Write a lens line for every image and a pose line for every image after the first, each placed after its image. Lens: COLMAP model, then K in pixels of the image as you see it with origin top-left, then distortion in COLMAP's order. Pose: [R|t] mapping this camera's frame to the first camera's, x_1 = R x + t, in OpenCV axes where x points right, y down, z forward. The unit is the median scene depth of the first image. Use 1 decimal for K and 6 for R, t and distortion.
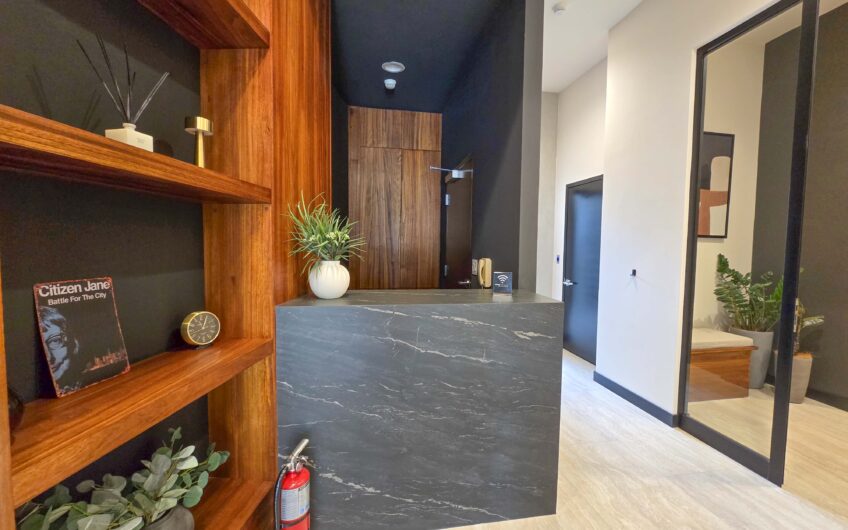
lens RADIAL K [[347.8, 0, 424.0], [0, 347.8, 265.0], [0, 0, 1]] dist [-0.000676, -0.000166]
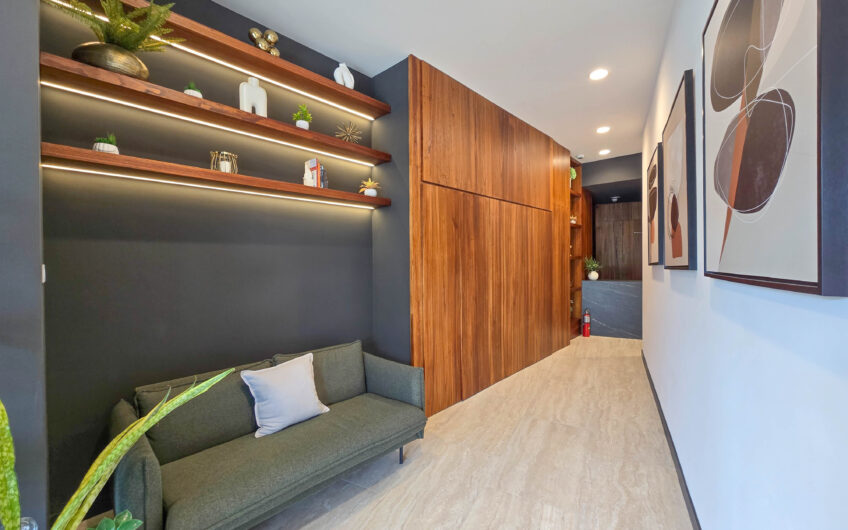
lens RADIAL K [[347.8, 0, 424.0], [0, 347.8, 265.0], [0, 0, 1]] dist [-0.000676, -0.000166]
pose [[0.793529, -0.011423, -0.608426, 0.646175], [-0.017995, 0.998946, -0.042225, 0.126730], [0.608267, 0.044455, 0.792487, -3.485416]]
